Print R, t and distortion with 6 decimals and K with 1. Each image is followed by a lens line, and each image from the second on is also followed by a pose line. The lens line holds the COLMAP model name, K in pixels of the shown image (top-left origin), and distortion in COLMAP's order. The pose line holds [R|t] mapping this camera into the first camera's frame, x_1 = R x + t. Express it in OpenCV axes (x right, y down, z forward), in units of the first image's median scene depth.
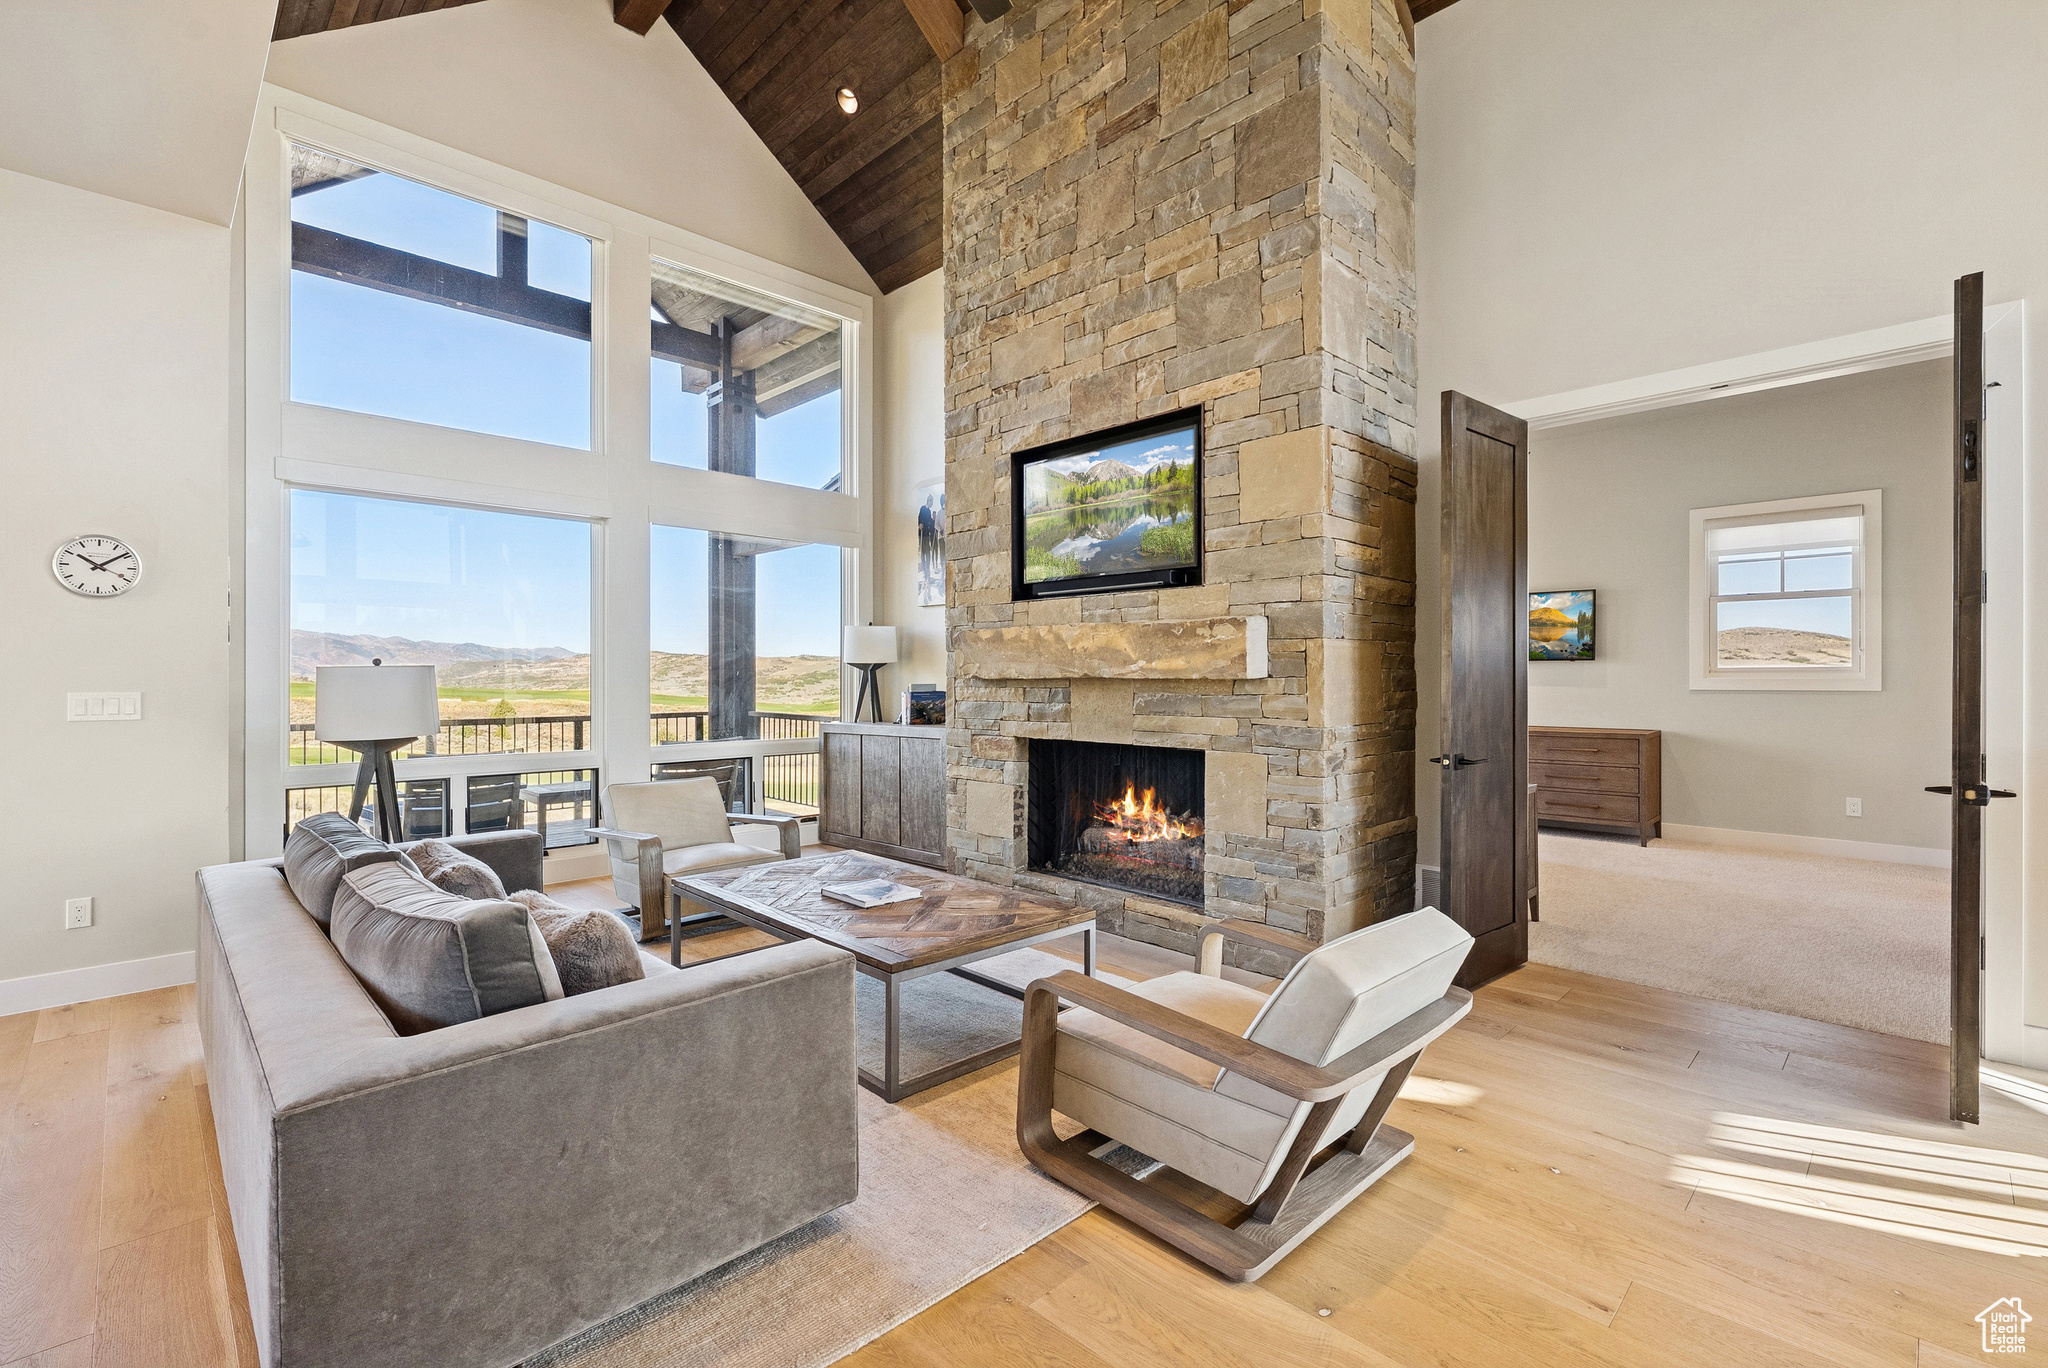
lens RADIAL K [[878.9, 0, 1029.2], [0, 878.9, 684.6], [0, 0, 1]] dist [-0.001403, 0.001612]
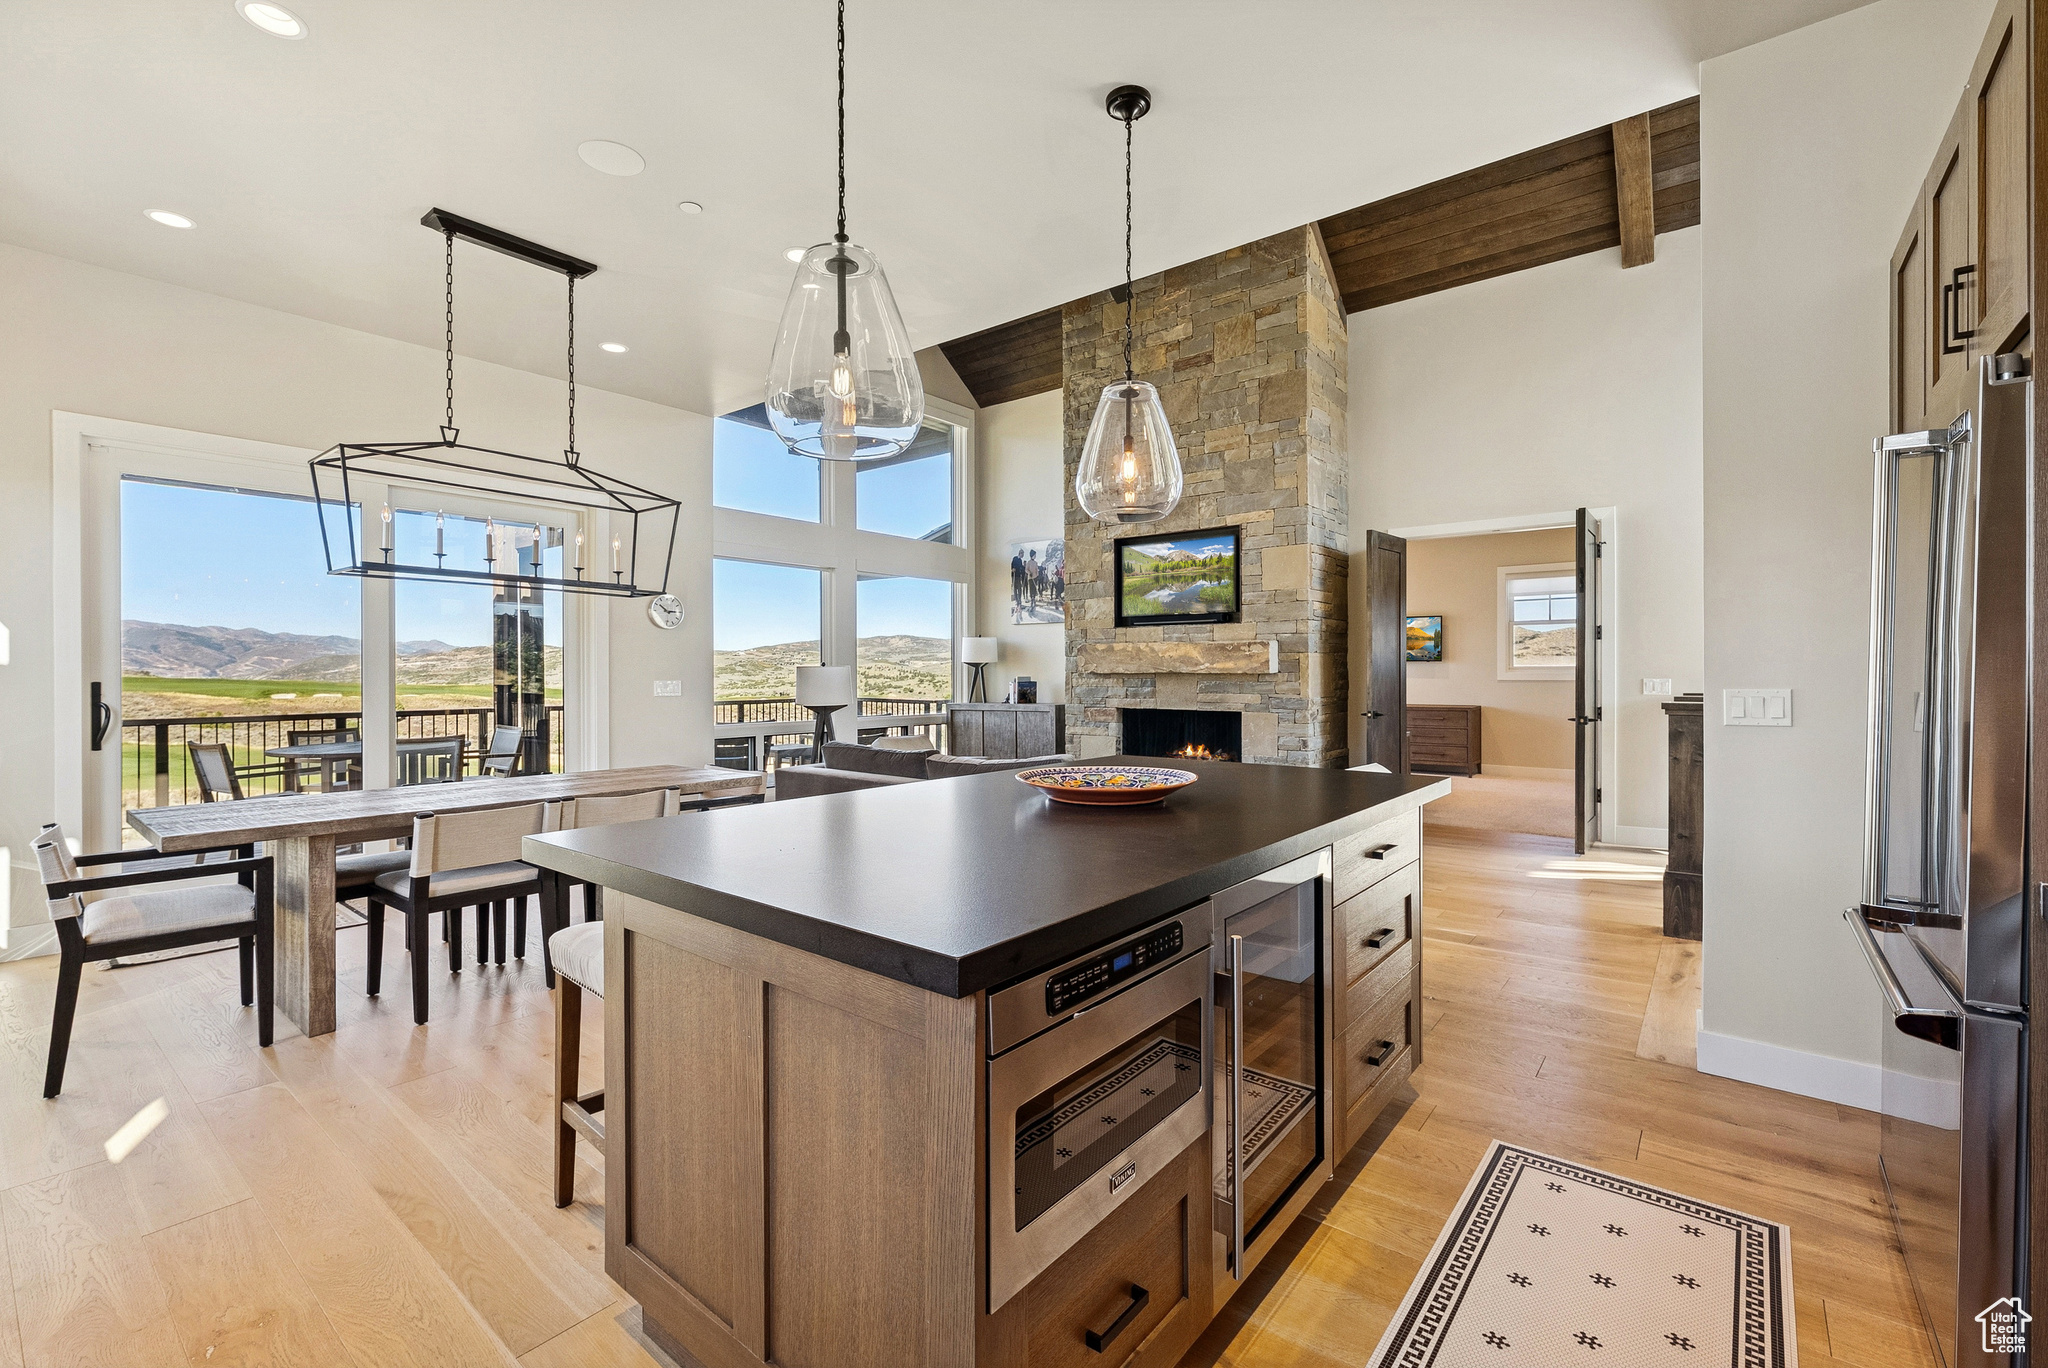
lens RADIAL K [[878.9, 0, 1007.4], [0, 878.9, 681.0], [0, 0, 1]] dist [-0.001403, 0.001612]
pose [[0.996421, -0.000635, 0.084531, -0.387425], [0.000465, 0.999998, 0.002023, 0.004711], [-0.084532, -0.001976, 0.996419, -0.695358]]
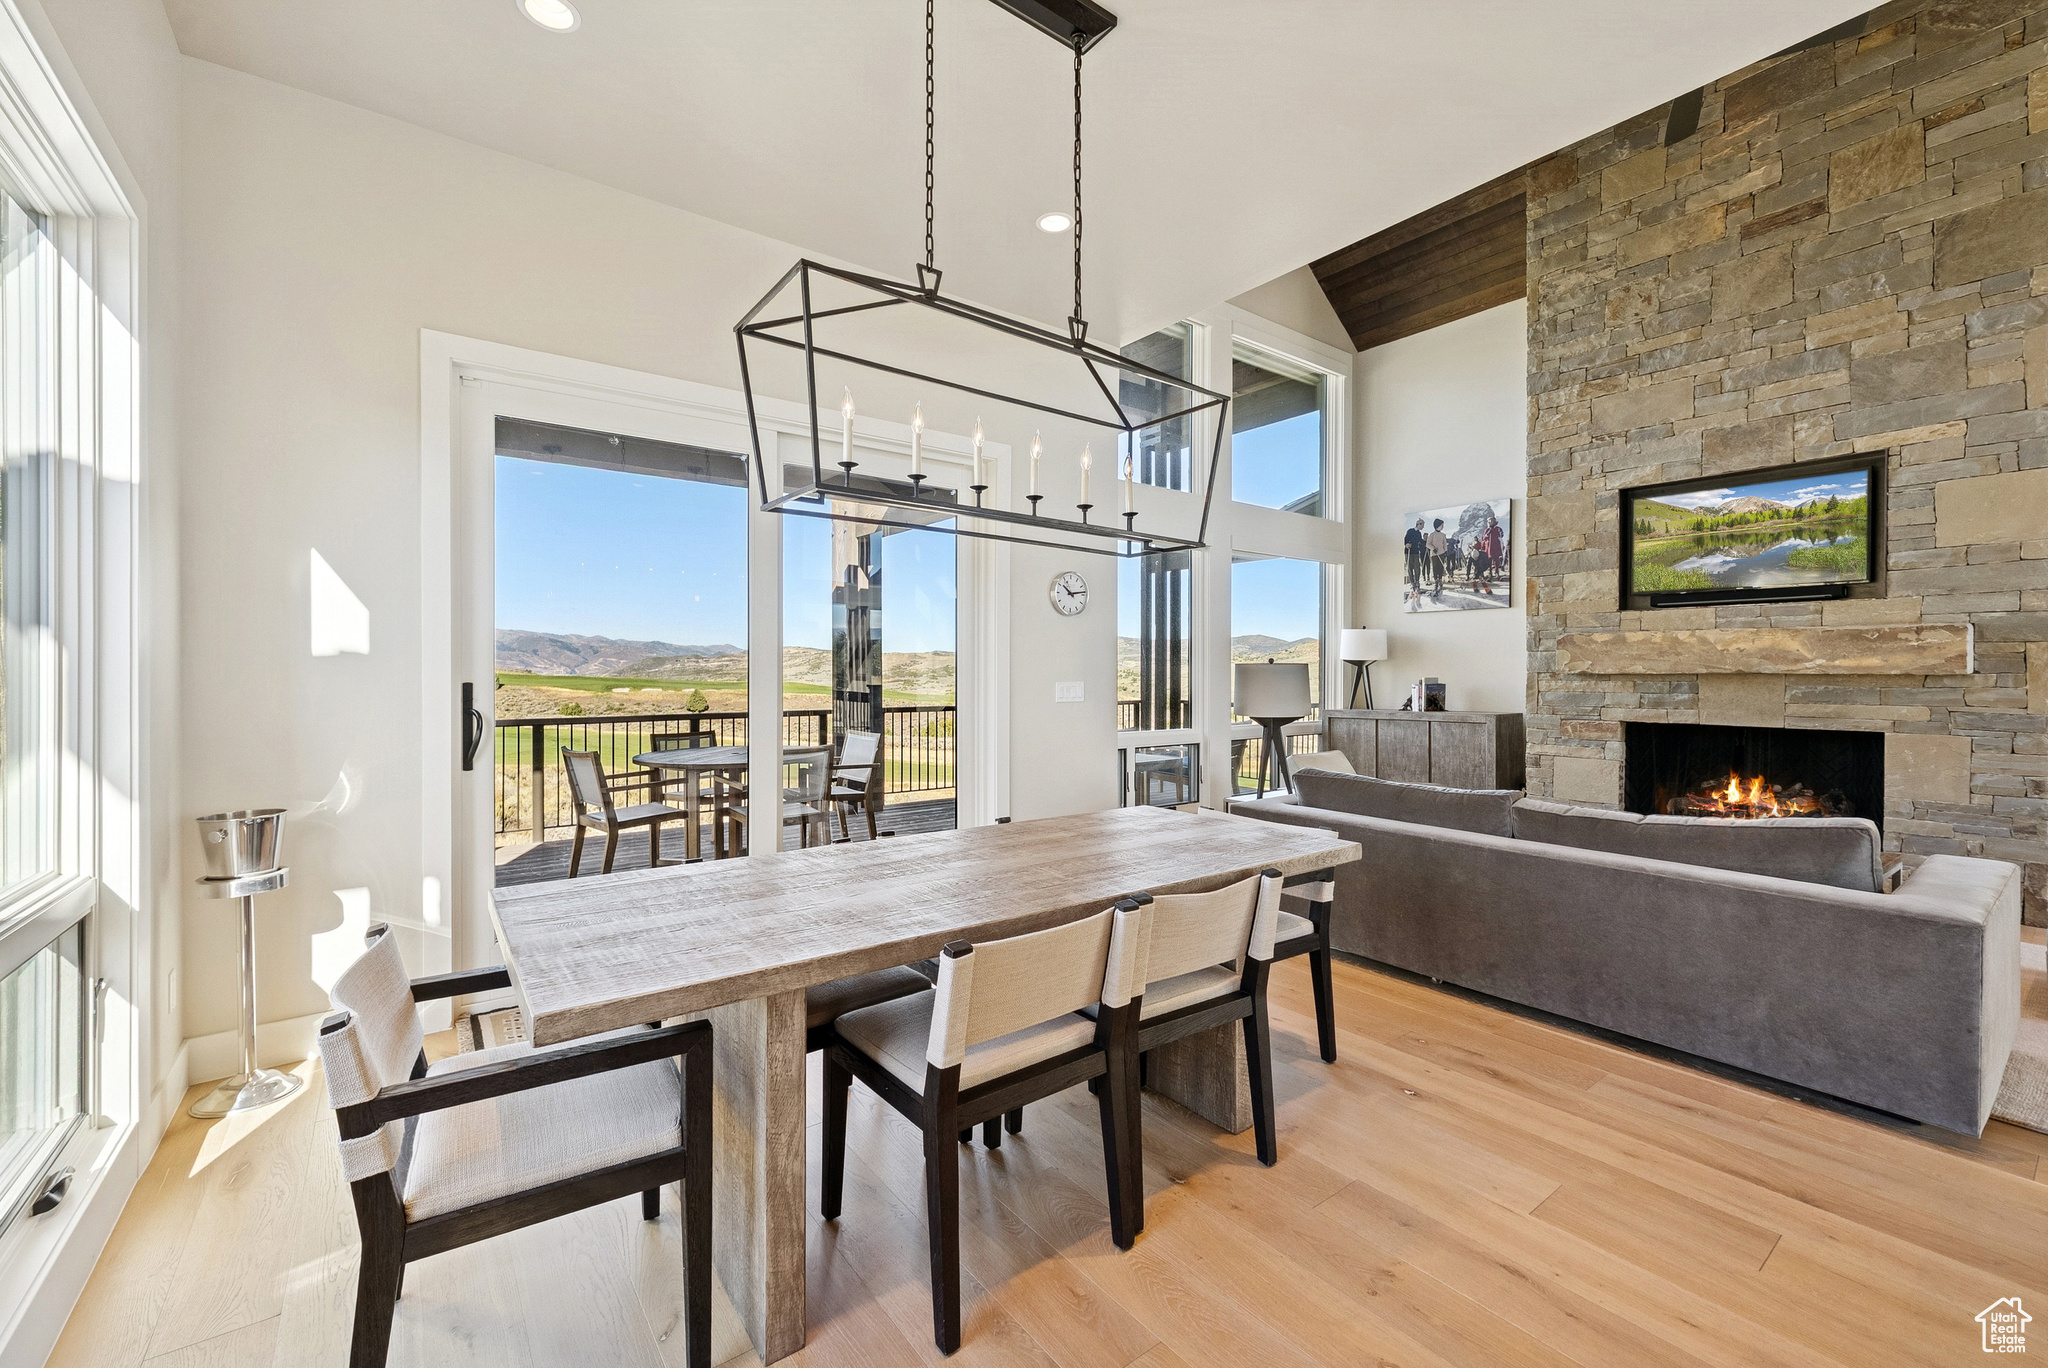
lens RADIAL K [[831.6, 0, 1007.8], [0, 831.6, 683.4], [0, 0, 1]] dist [0.003595, -0.000640]
pose [[0.985815, 0.004201, -0.167783, -0.702521], [-0.003146, 0.999974, 0.006551, 0.001916], [0.167806, -0.005931, 0.985802, -0.305188]]
